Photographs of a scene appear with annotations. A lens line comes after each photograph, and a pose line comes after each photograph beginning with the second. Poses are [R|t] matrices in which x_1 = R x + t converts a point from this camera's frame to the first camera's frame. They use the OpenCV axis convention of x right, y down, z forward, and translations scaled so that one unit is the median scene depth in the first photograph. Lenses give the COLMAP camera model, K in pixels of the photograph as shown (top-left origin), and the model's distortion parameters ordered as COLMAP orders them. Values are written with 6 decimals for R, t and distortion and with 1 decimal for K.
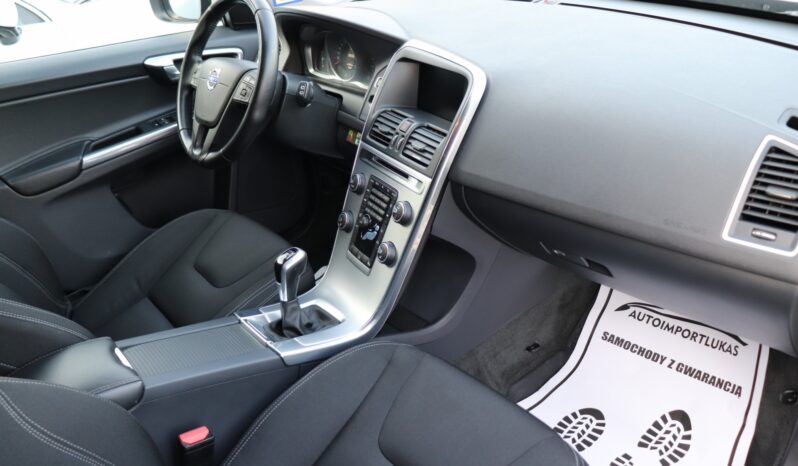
lens RADIAL K [[654.3, 0, 395.1], [0, 654.3, 232.7], [0, 0, 1]] dist [-0.183457, 0.162750]
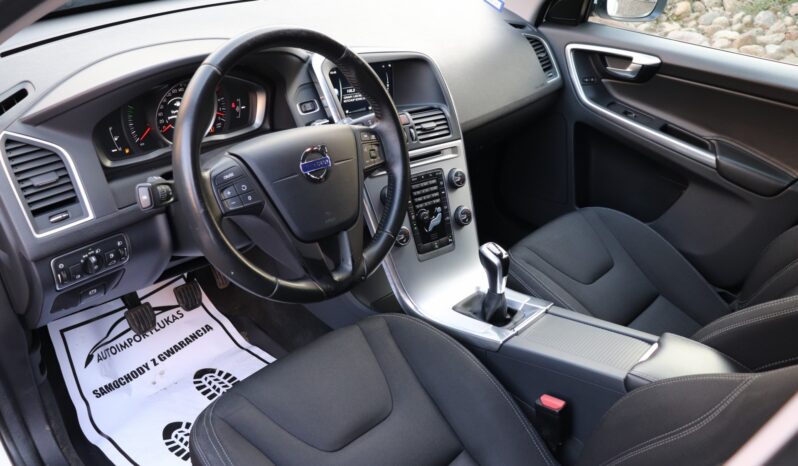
lens RADIAL K [[654.3, 0, 395.1], [0, 654.3, 232.7], [0, 0, 1]] dist [-0.183457, 0.162750]
pose [[-0.132866, -0.435290, 0.890432, -0.902928], [0.394313, 0.801024, 0.450420, -0.445863], [-0.909321, 0.410954, 0.065212, 0.902049]]
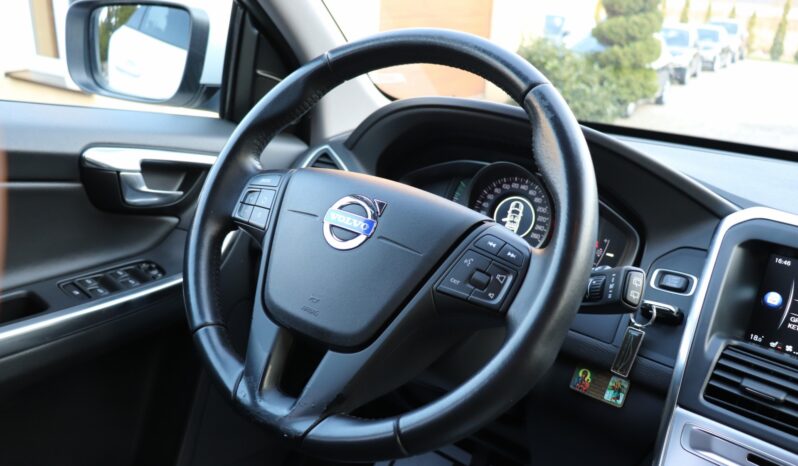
lens RADIAL K [[654.3, 0, 395.1], [0, 654.3, 232.7], [0, 0, 1]] dist [-0.183457, 0.162750]
pose [[0.934386, 0.135424, 0.329519, -0.386297], [-0.050007, 0.965634, -0.255050, -0.132000], [-0.352735, 0.221837, 0.909047, 0.620657]]
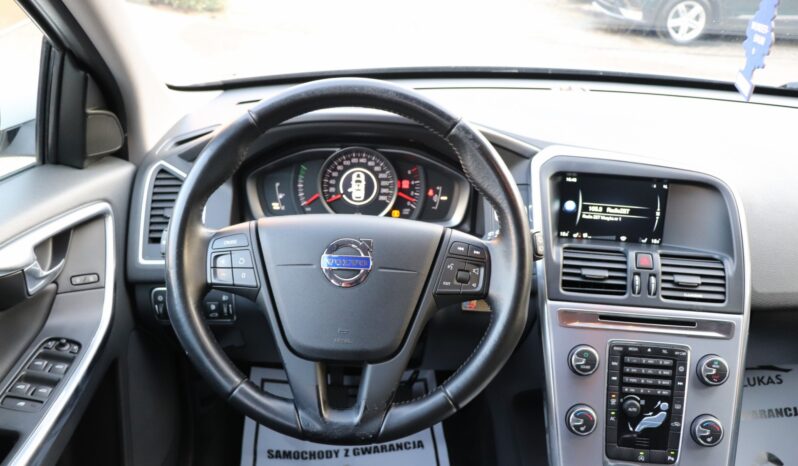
lens RADIAL K [[654.3, 0, 395.1], [0, 654.3, 232.7], [0, 0, 1]] dist [-0.183457, 0.162750]
pose [[0.621231, -0.197369, 0.758365, -0.623542], [0.299930, 0.953958, 0.002579, -0.249499], [-0.723957, 0.225854, 0.651825, 0.641422]]
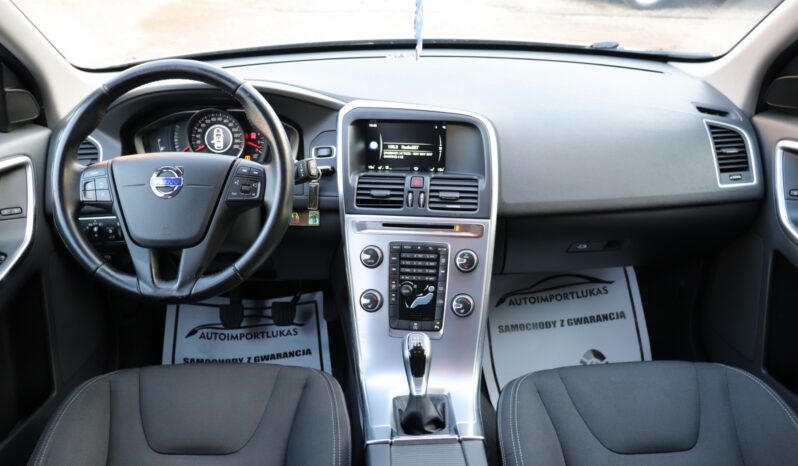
lens RADIAL K [[654.3, 0, 395.1], [0, 654.3, 232.7], [0, 0, 1]] dist [-0.183457, 0.162750]
pose [[0.609405, -0.251842, 0.751798, -0.681653], [0.335249, 0.941124, 0.043513, -0.129521], [-0.718494, 0.225522, 0.657956, 0.342994]]
